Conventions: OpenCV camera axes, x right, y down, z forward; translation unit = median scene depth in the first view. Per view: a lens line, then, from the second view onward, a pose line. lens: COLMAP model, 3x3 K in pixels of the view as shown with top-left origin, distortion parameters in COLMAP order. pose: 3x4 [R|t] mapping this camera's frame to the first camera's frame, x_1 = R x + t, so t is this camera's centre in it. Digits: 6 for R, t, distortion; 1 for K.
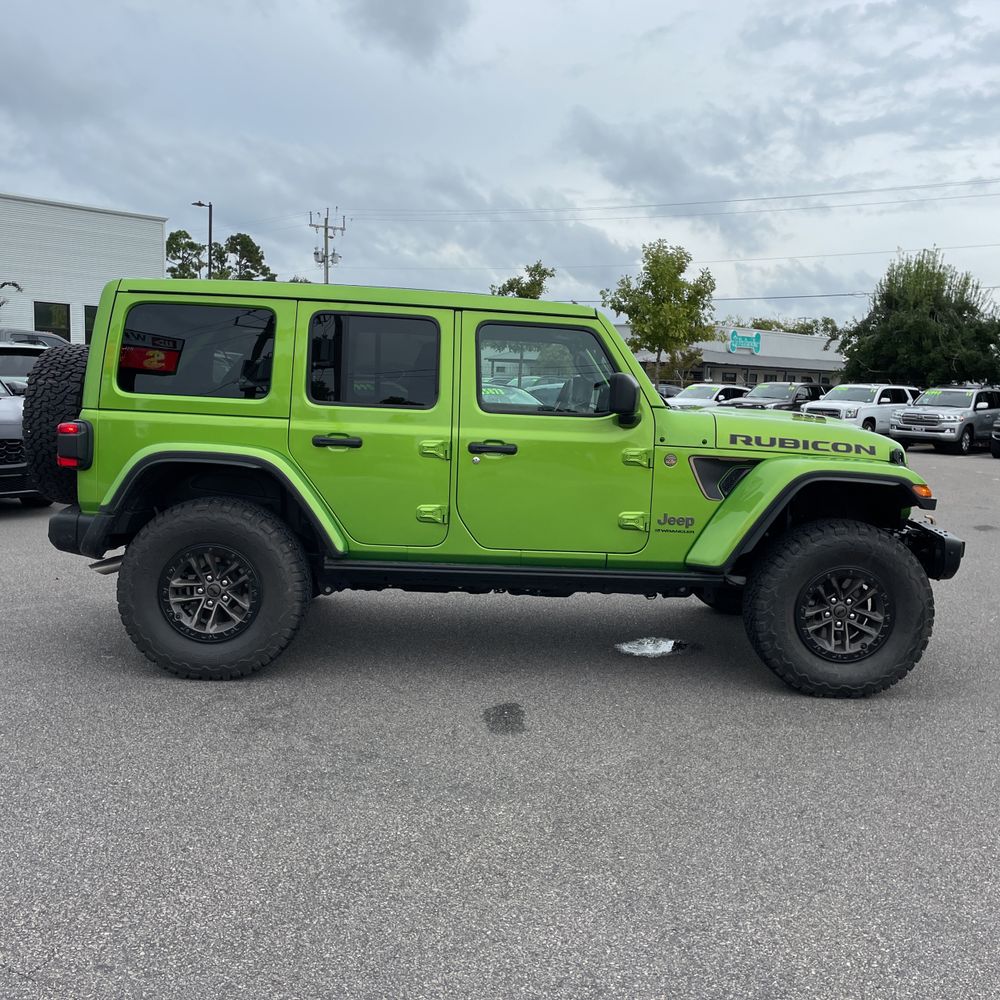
lens RADIAL K [[1007.1, 0, 513.0], [0, 1007.1, 494.4], [0, 0, 1]] dist [0.116397, -0.176295]
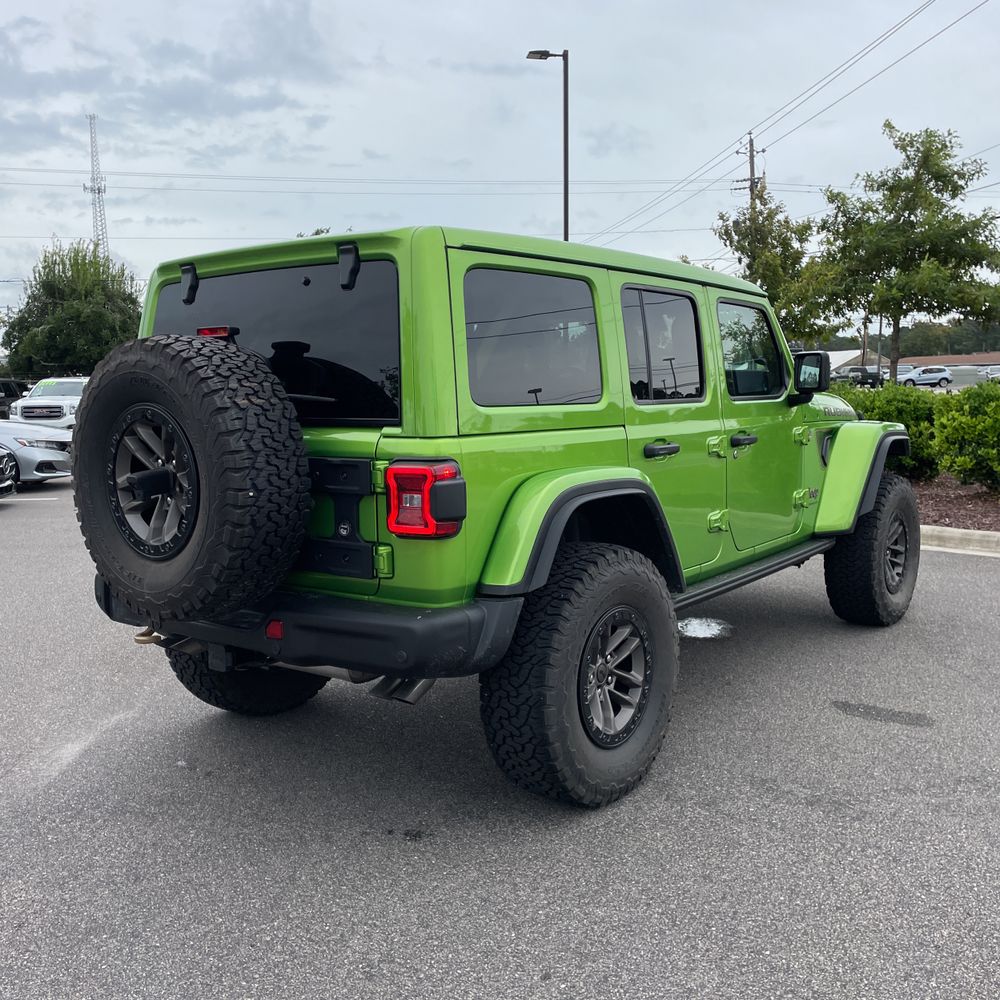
lens RADIAL K [[1007.1, 0, 513.0], [0, 1007.1, 494.4], [0, 0, 1]] dist [0.116397, -0.176295]
pose [[0.628976, -0.134471, 0.765707, -0.832879], [0.128719, 0.989346, 0.068013, -0.083398], [-0.766695, 0.055782, 0.639584, 0.566767]]
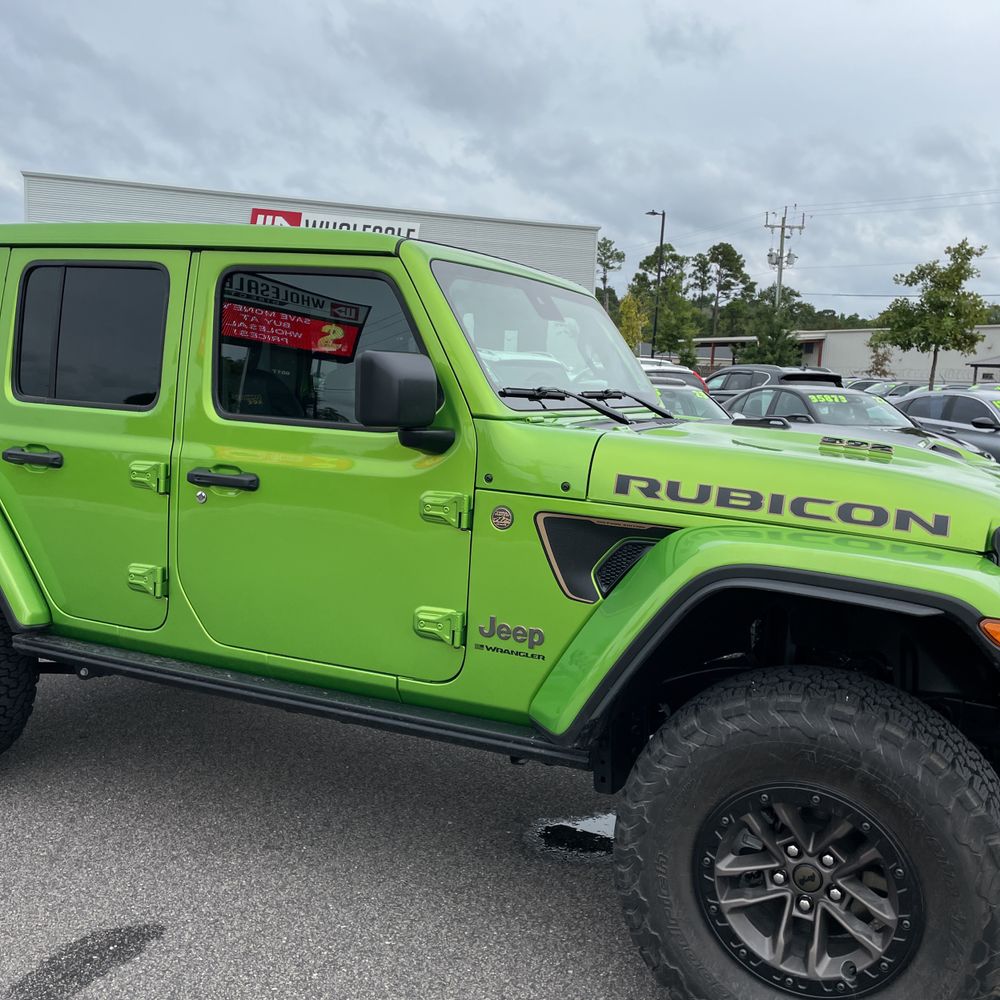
lens RADIAL K [[1003.1, 0, 513.8], [0, 1003.1, 496.6], [0, 0, 1]] dist [0.109889, -0.148952]
pose [[0.892337, 0.057350, -0.447712, 0.393542], [-0.059800, 0.998173, 0.008674, -0.049478], [0.447391, 0.019034, 0.894136, 0.527810]]
